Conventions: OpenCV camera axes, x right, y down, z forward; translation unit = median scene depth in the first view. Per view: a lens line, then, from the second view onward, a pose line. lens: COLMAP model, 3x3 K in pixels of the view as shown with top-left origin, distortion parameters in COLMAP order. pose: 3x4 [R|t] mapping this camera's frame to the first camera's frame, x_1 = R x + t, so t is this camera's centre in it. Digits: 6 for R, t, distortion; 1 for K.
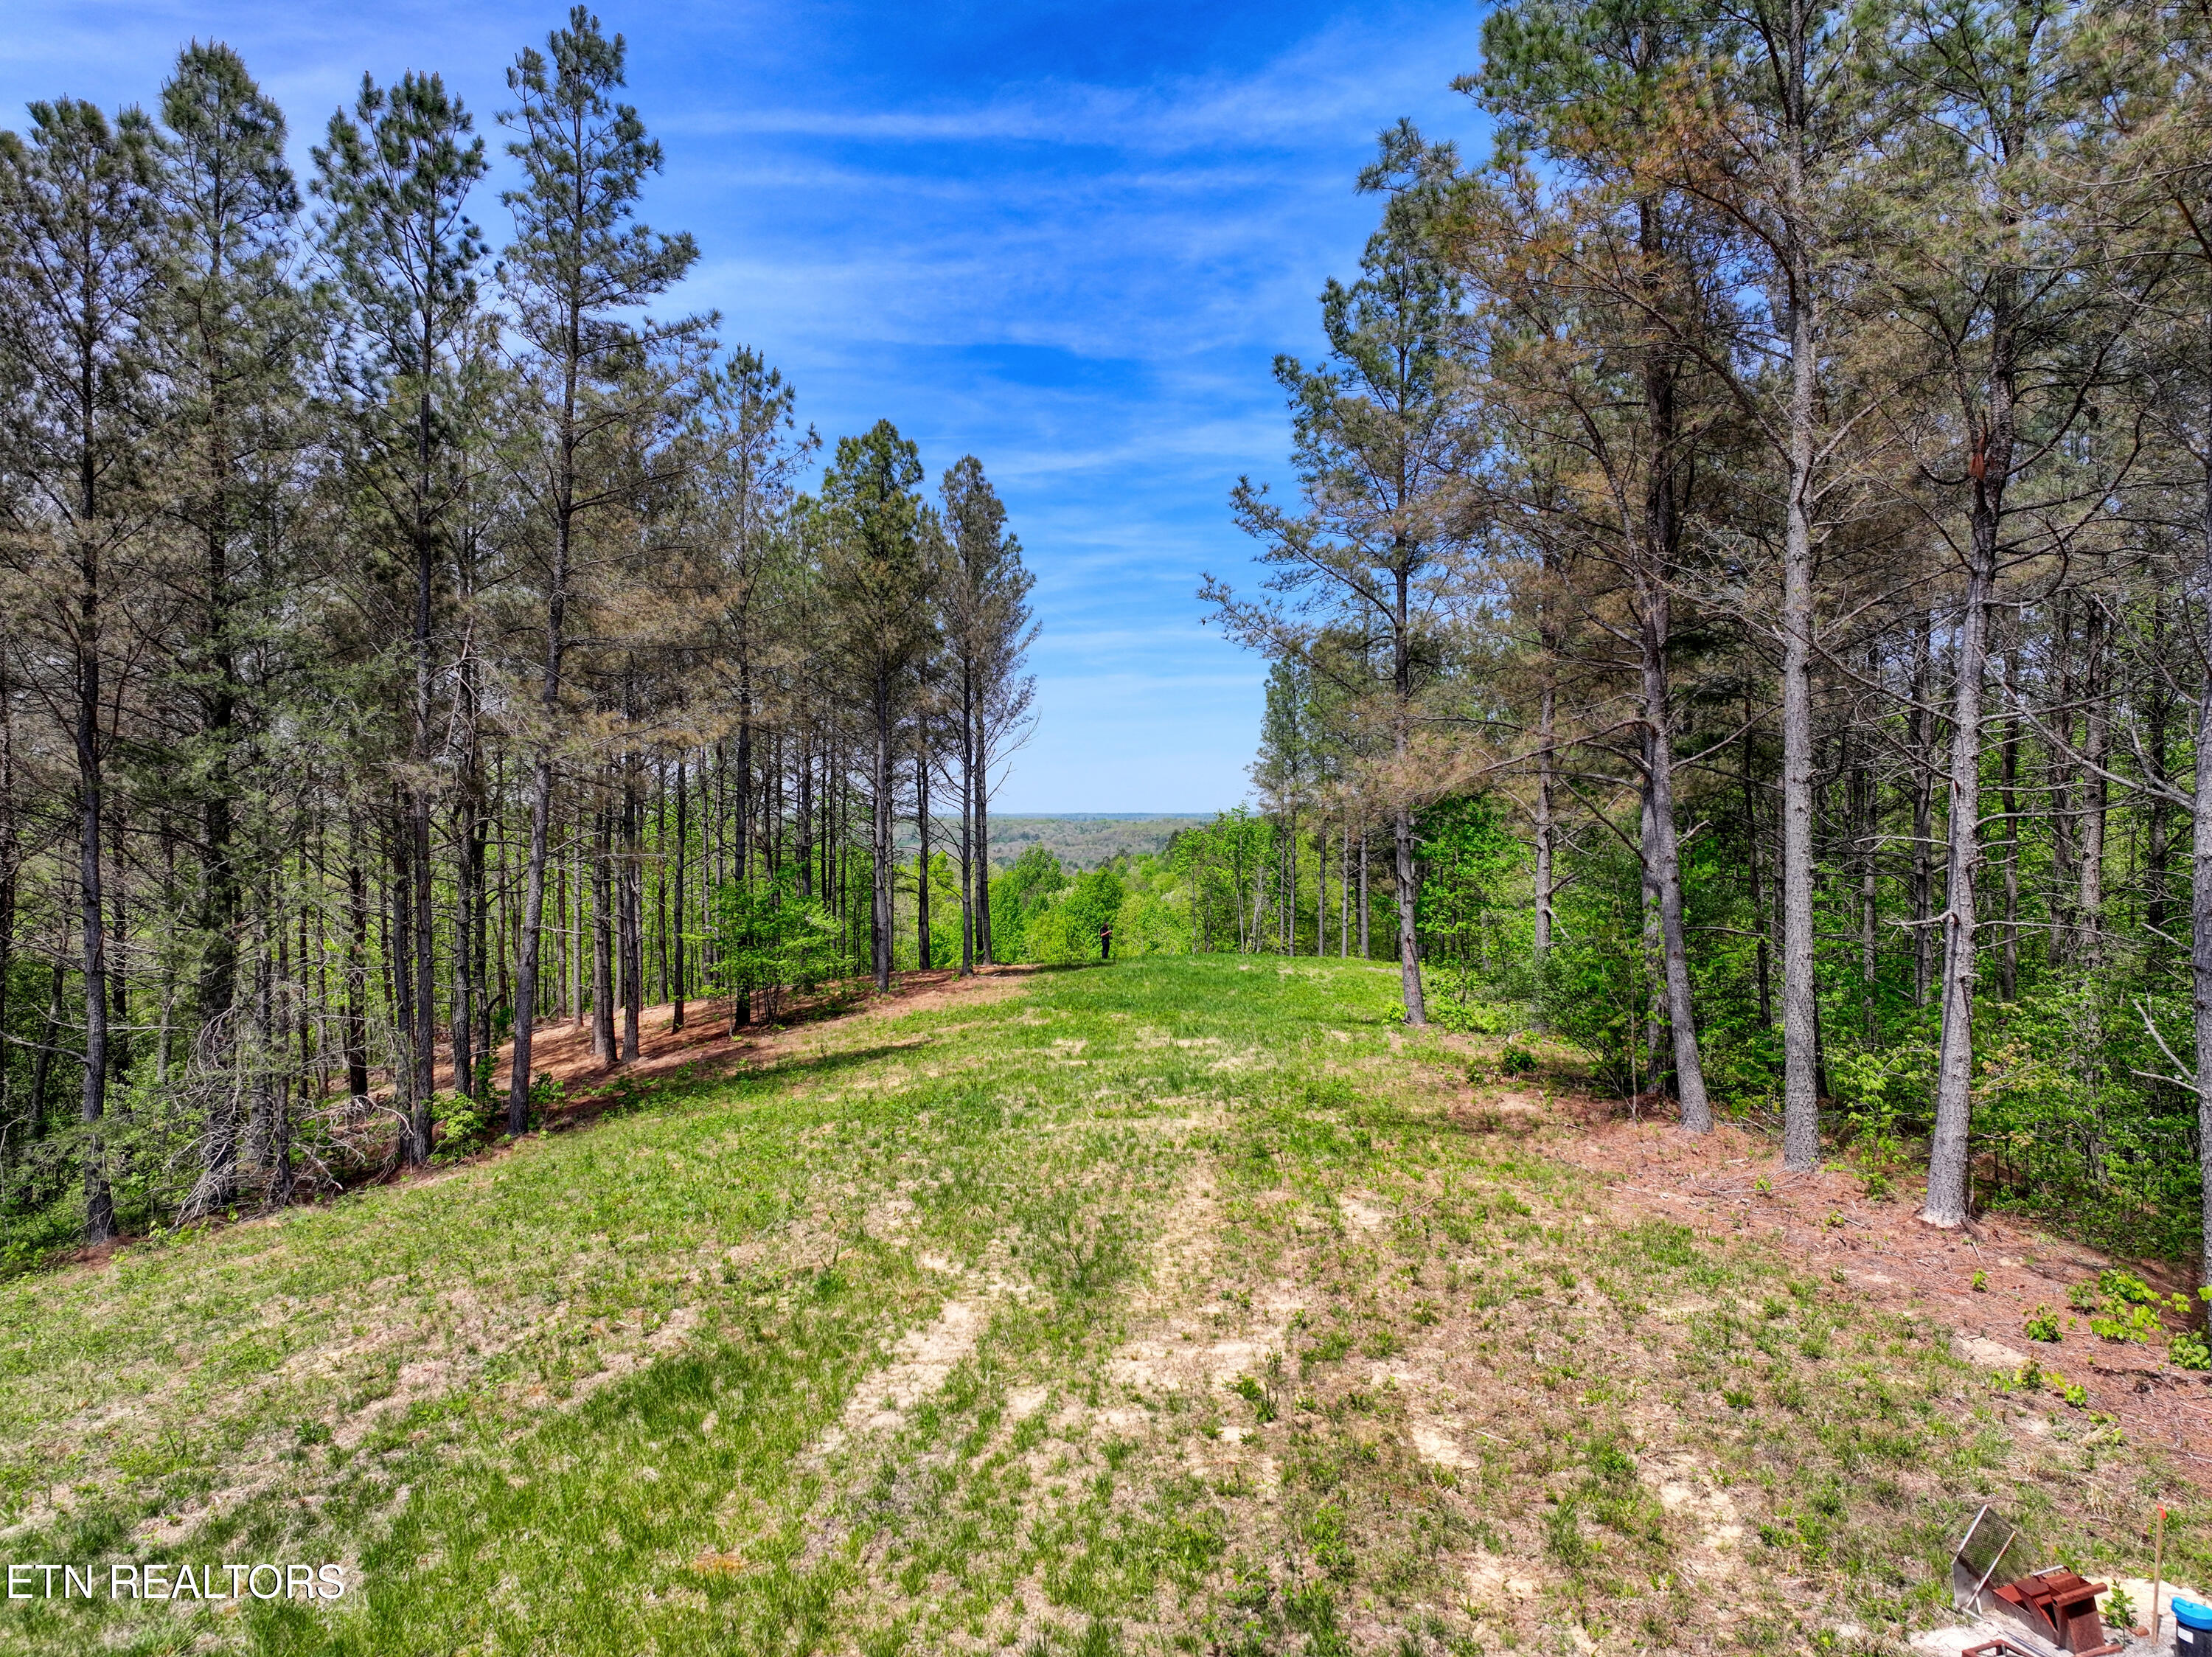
lens RADIAL K [[1519.8, 0, 1141.4], [0, 1519.8, 831.2], [0, 0, 1]] dist [-0.002122, 0.012949]
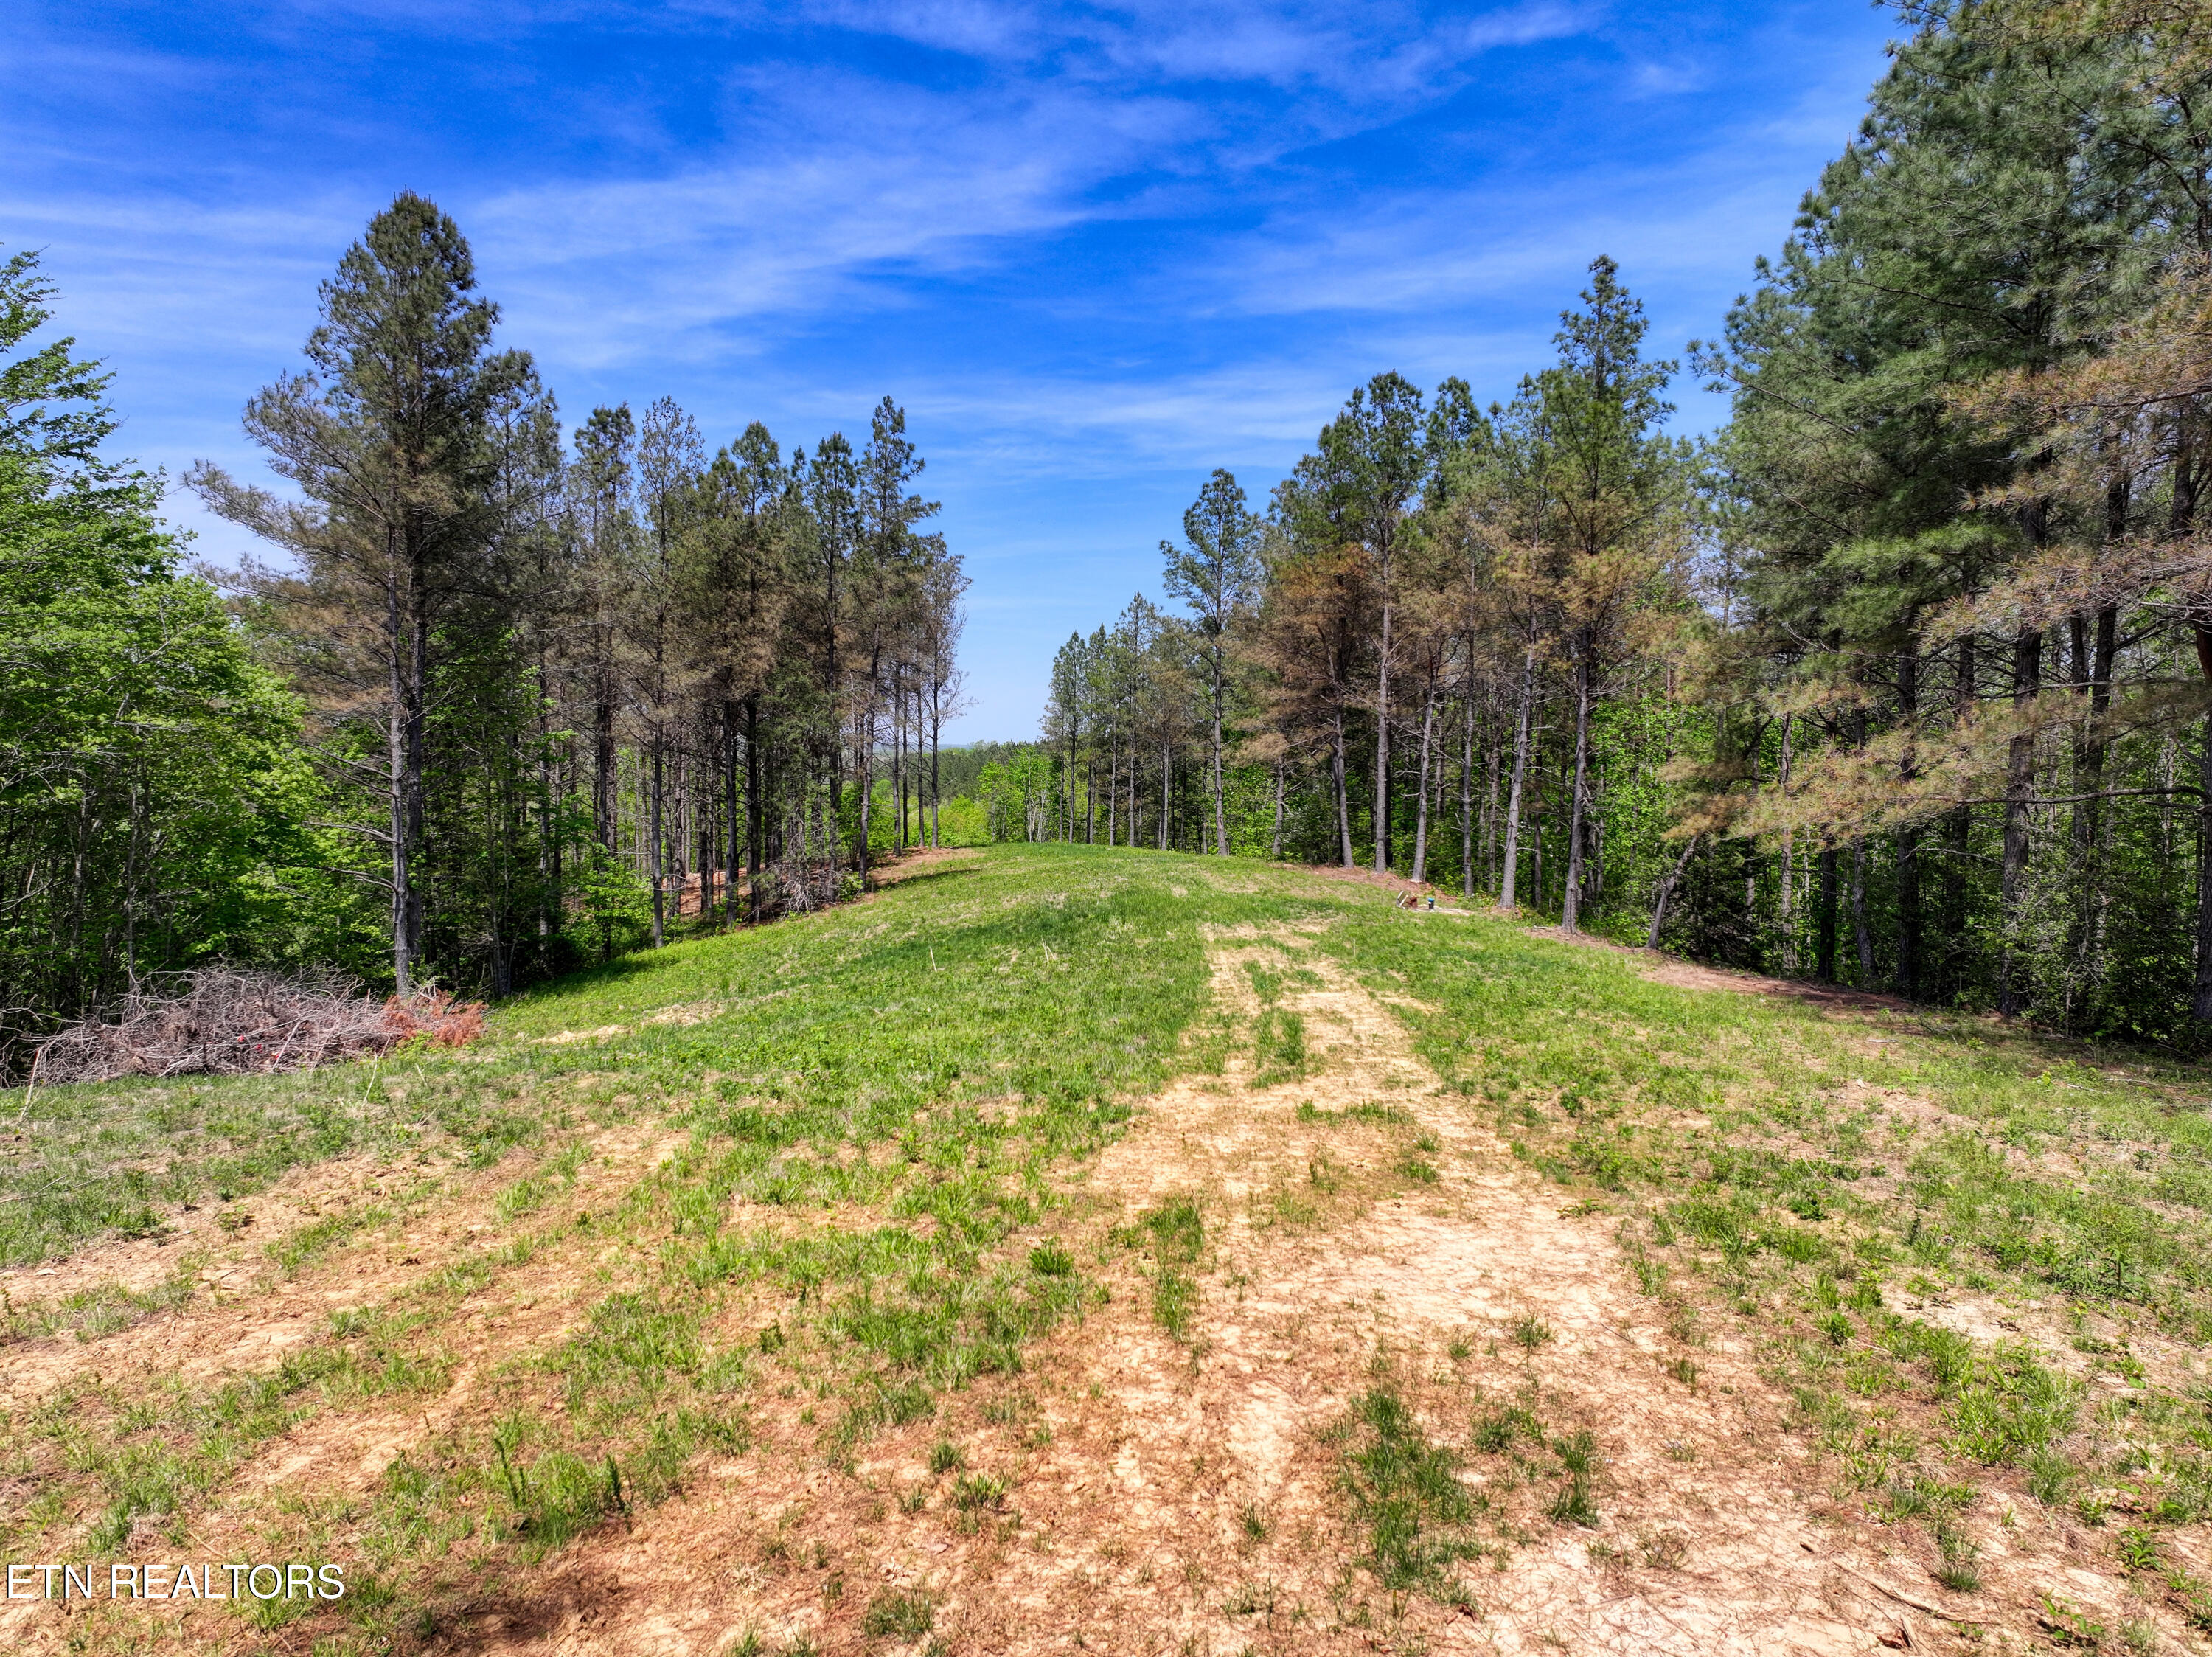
lens RADIAL K [[1519.8, 0, 1125.6], [0, 1519.8, 811.6], [0, 0, 1]] dist [-0.002122, 0.012949]
pose [[0.976412, 0.009274, 0.215716, -0.519982], [-0.016247, 0.999400, 0.030576, 0.000480], [-0.215303, -0.033359, 0.975977, -1.334565]]
